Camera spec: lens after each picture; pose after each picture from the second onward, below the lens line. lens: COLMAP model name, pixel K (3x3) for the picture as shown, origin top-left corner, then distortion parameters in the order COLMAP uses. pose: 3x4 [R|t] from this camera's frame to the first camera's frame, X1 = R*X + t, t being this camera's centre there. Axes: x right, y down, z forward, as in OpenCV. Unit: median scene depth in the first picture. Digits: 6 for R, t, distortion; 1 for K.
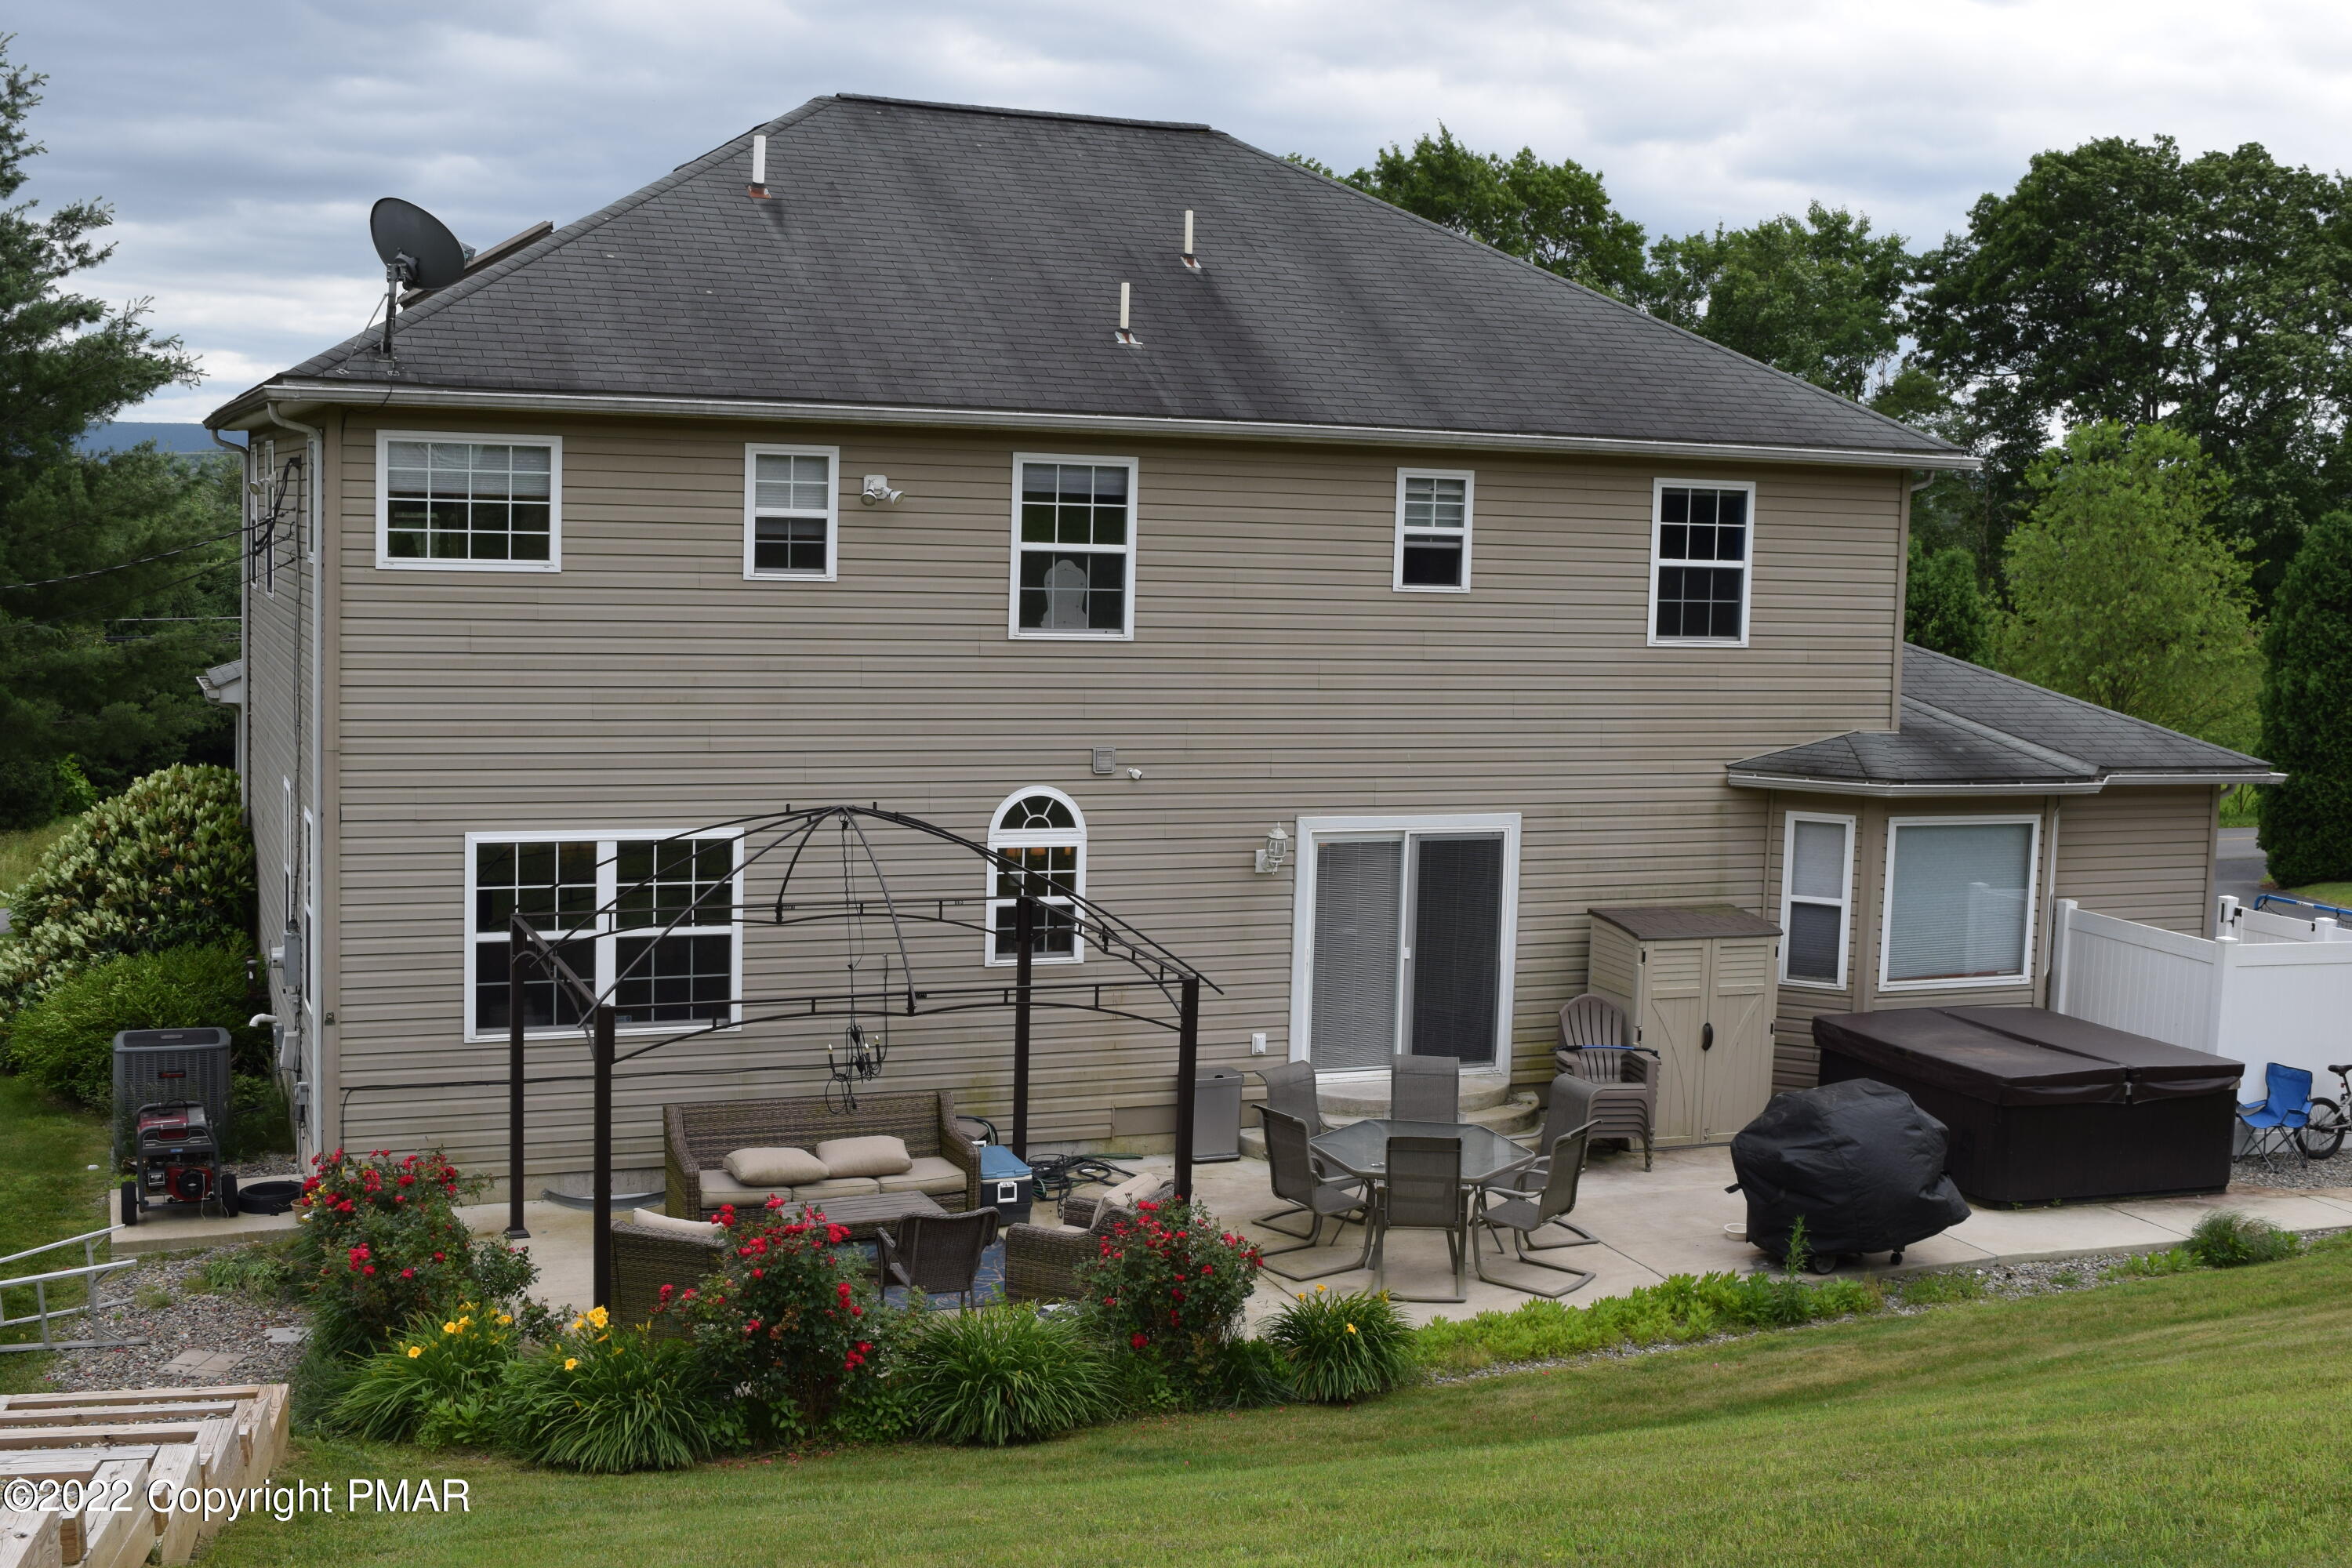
lens RADIAL K [[2689.1, 0, 1194.5], [0, 2689.1, 785.5], [0, 0, 1]] dist [-0.078479, 0.000000]
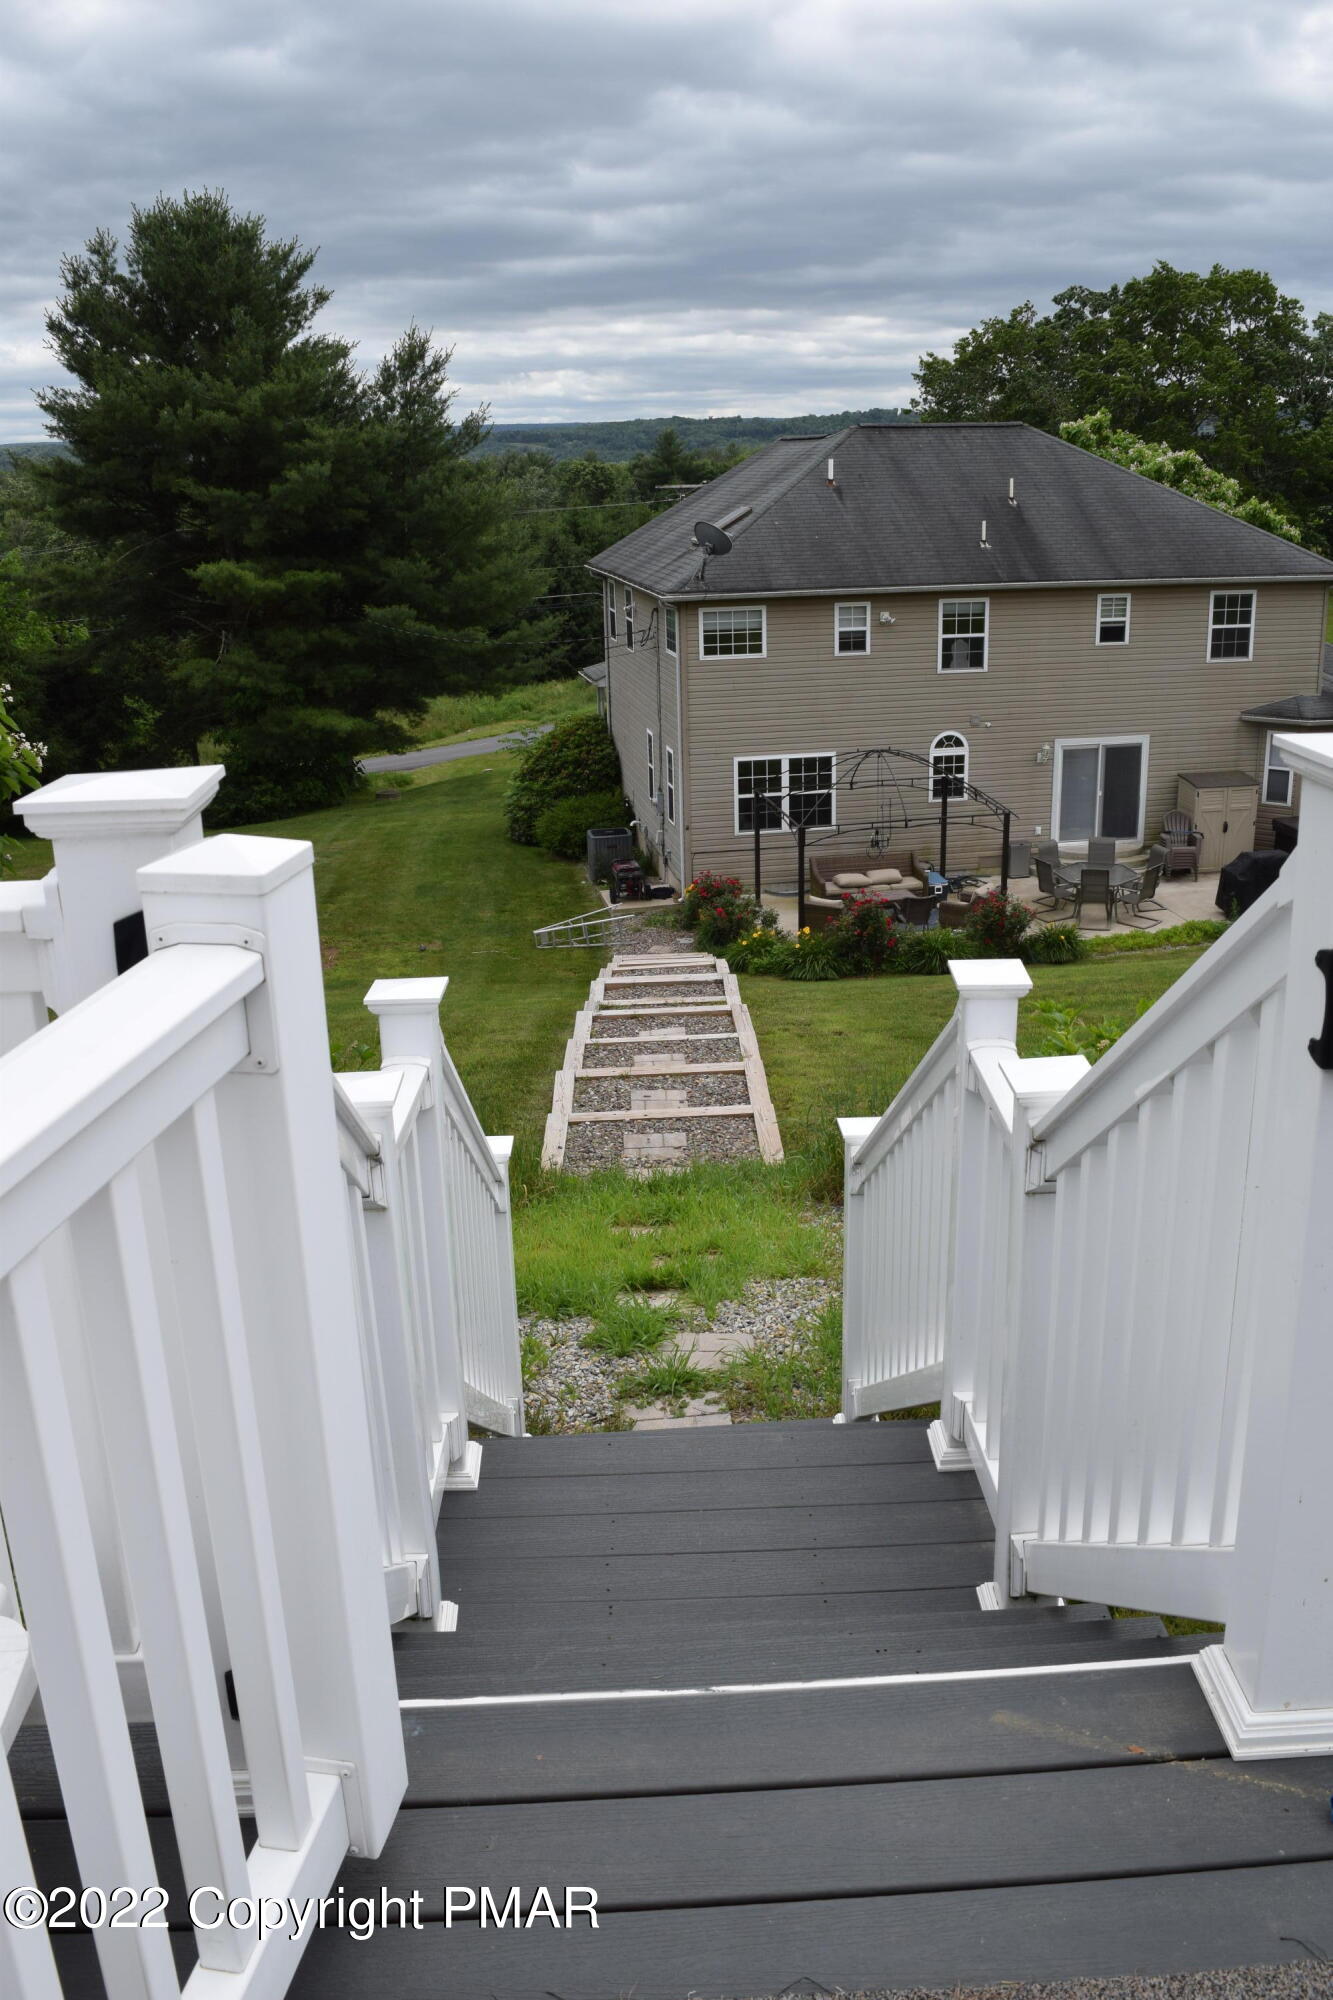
lens RADIAL K [[1580.5, 0, 678.4], [0, 1580.5, 978.3], [0, 0, 1]] dist [-0.073559, 0.029462]
pose [[0.975878, 0.011547, -0.218010, 0.020323], [0.033549, 0.978807, 0.202018, -0.085595], [0.215722, -0.204459, 0.954809, -0.558268]]
